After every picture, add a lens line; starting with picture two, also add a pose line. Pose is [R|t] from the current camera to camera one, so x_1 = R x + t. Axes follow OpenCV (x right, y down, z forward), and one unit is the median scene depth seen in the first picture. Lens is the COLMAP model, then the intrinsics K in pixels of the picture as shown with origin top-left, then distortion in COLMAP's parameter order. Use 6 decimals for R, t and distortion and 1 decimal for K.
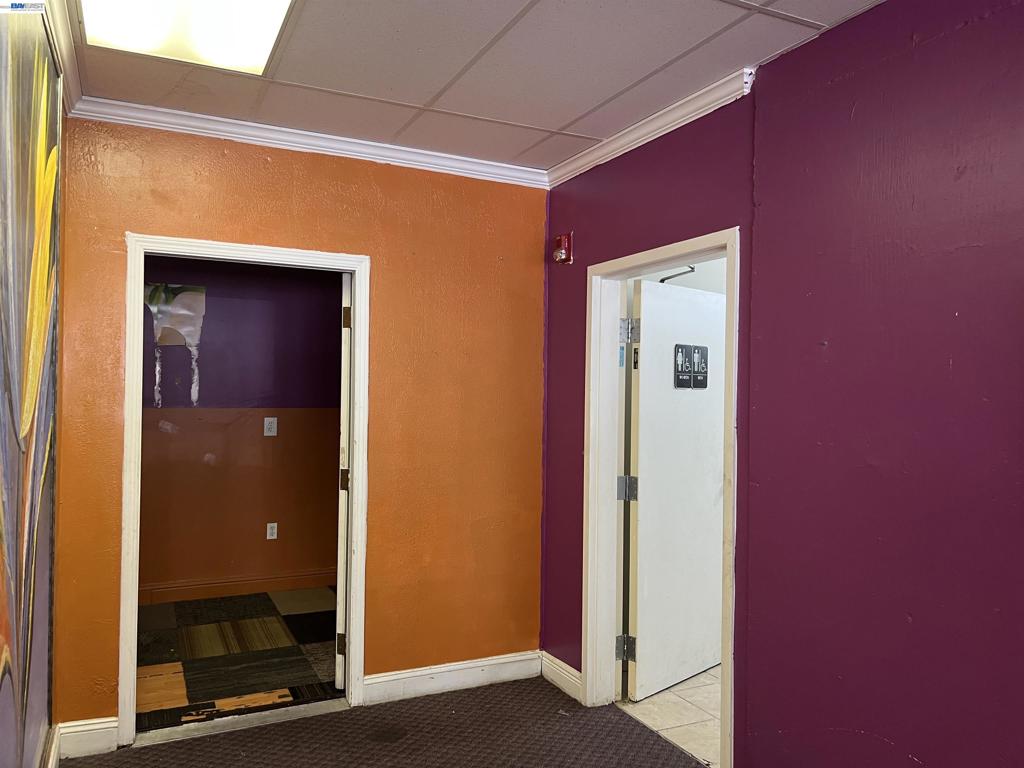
lens RADIAL K [[771.1, 0, 514.2], [0, 771.1, 386.5], [0, 0, 1]] dist [0.037106, -0.023041]
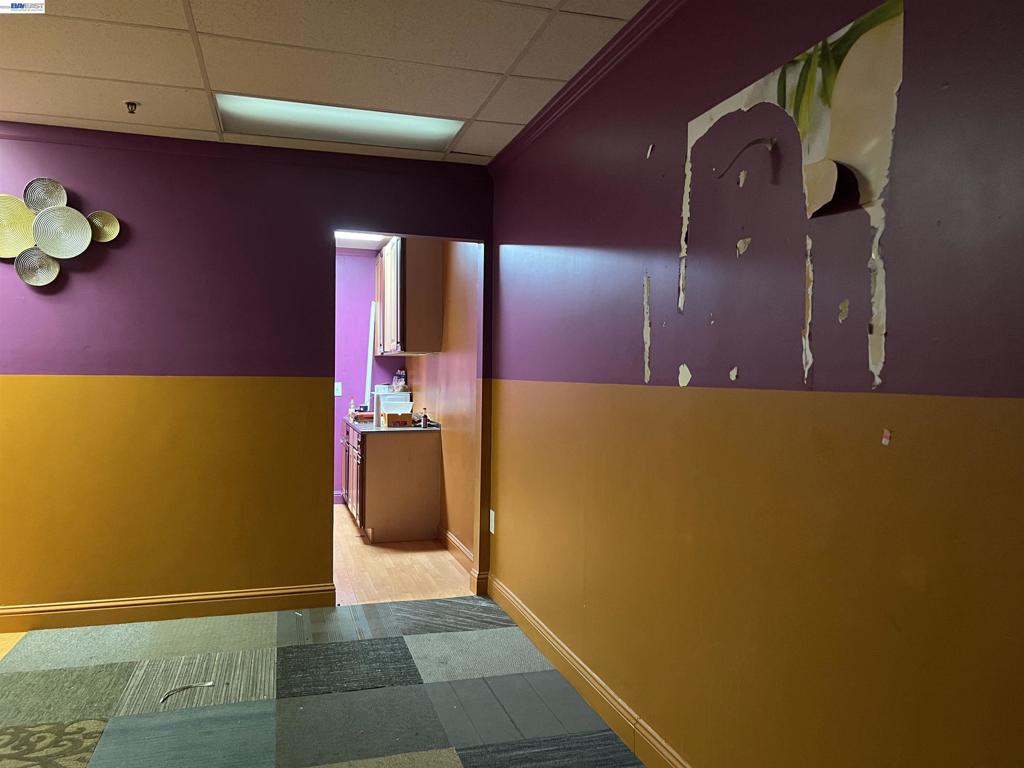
lens RADIAL K [[771.1, 0, 512.2], [0, 771.1, 379.1], [0, 0, 1]] dist [0.037106, -0.023041]
pose [[-0.158108, -0.013578, -0.987328, -0.078068], [0.001282, 0.999902, -0.013956, 0.026564], [0.987421, -0.003472, -0.158075, 0.908327]]
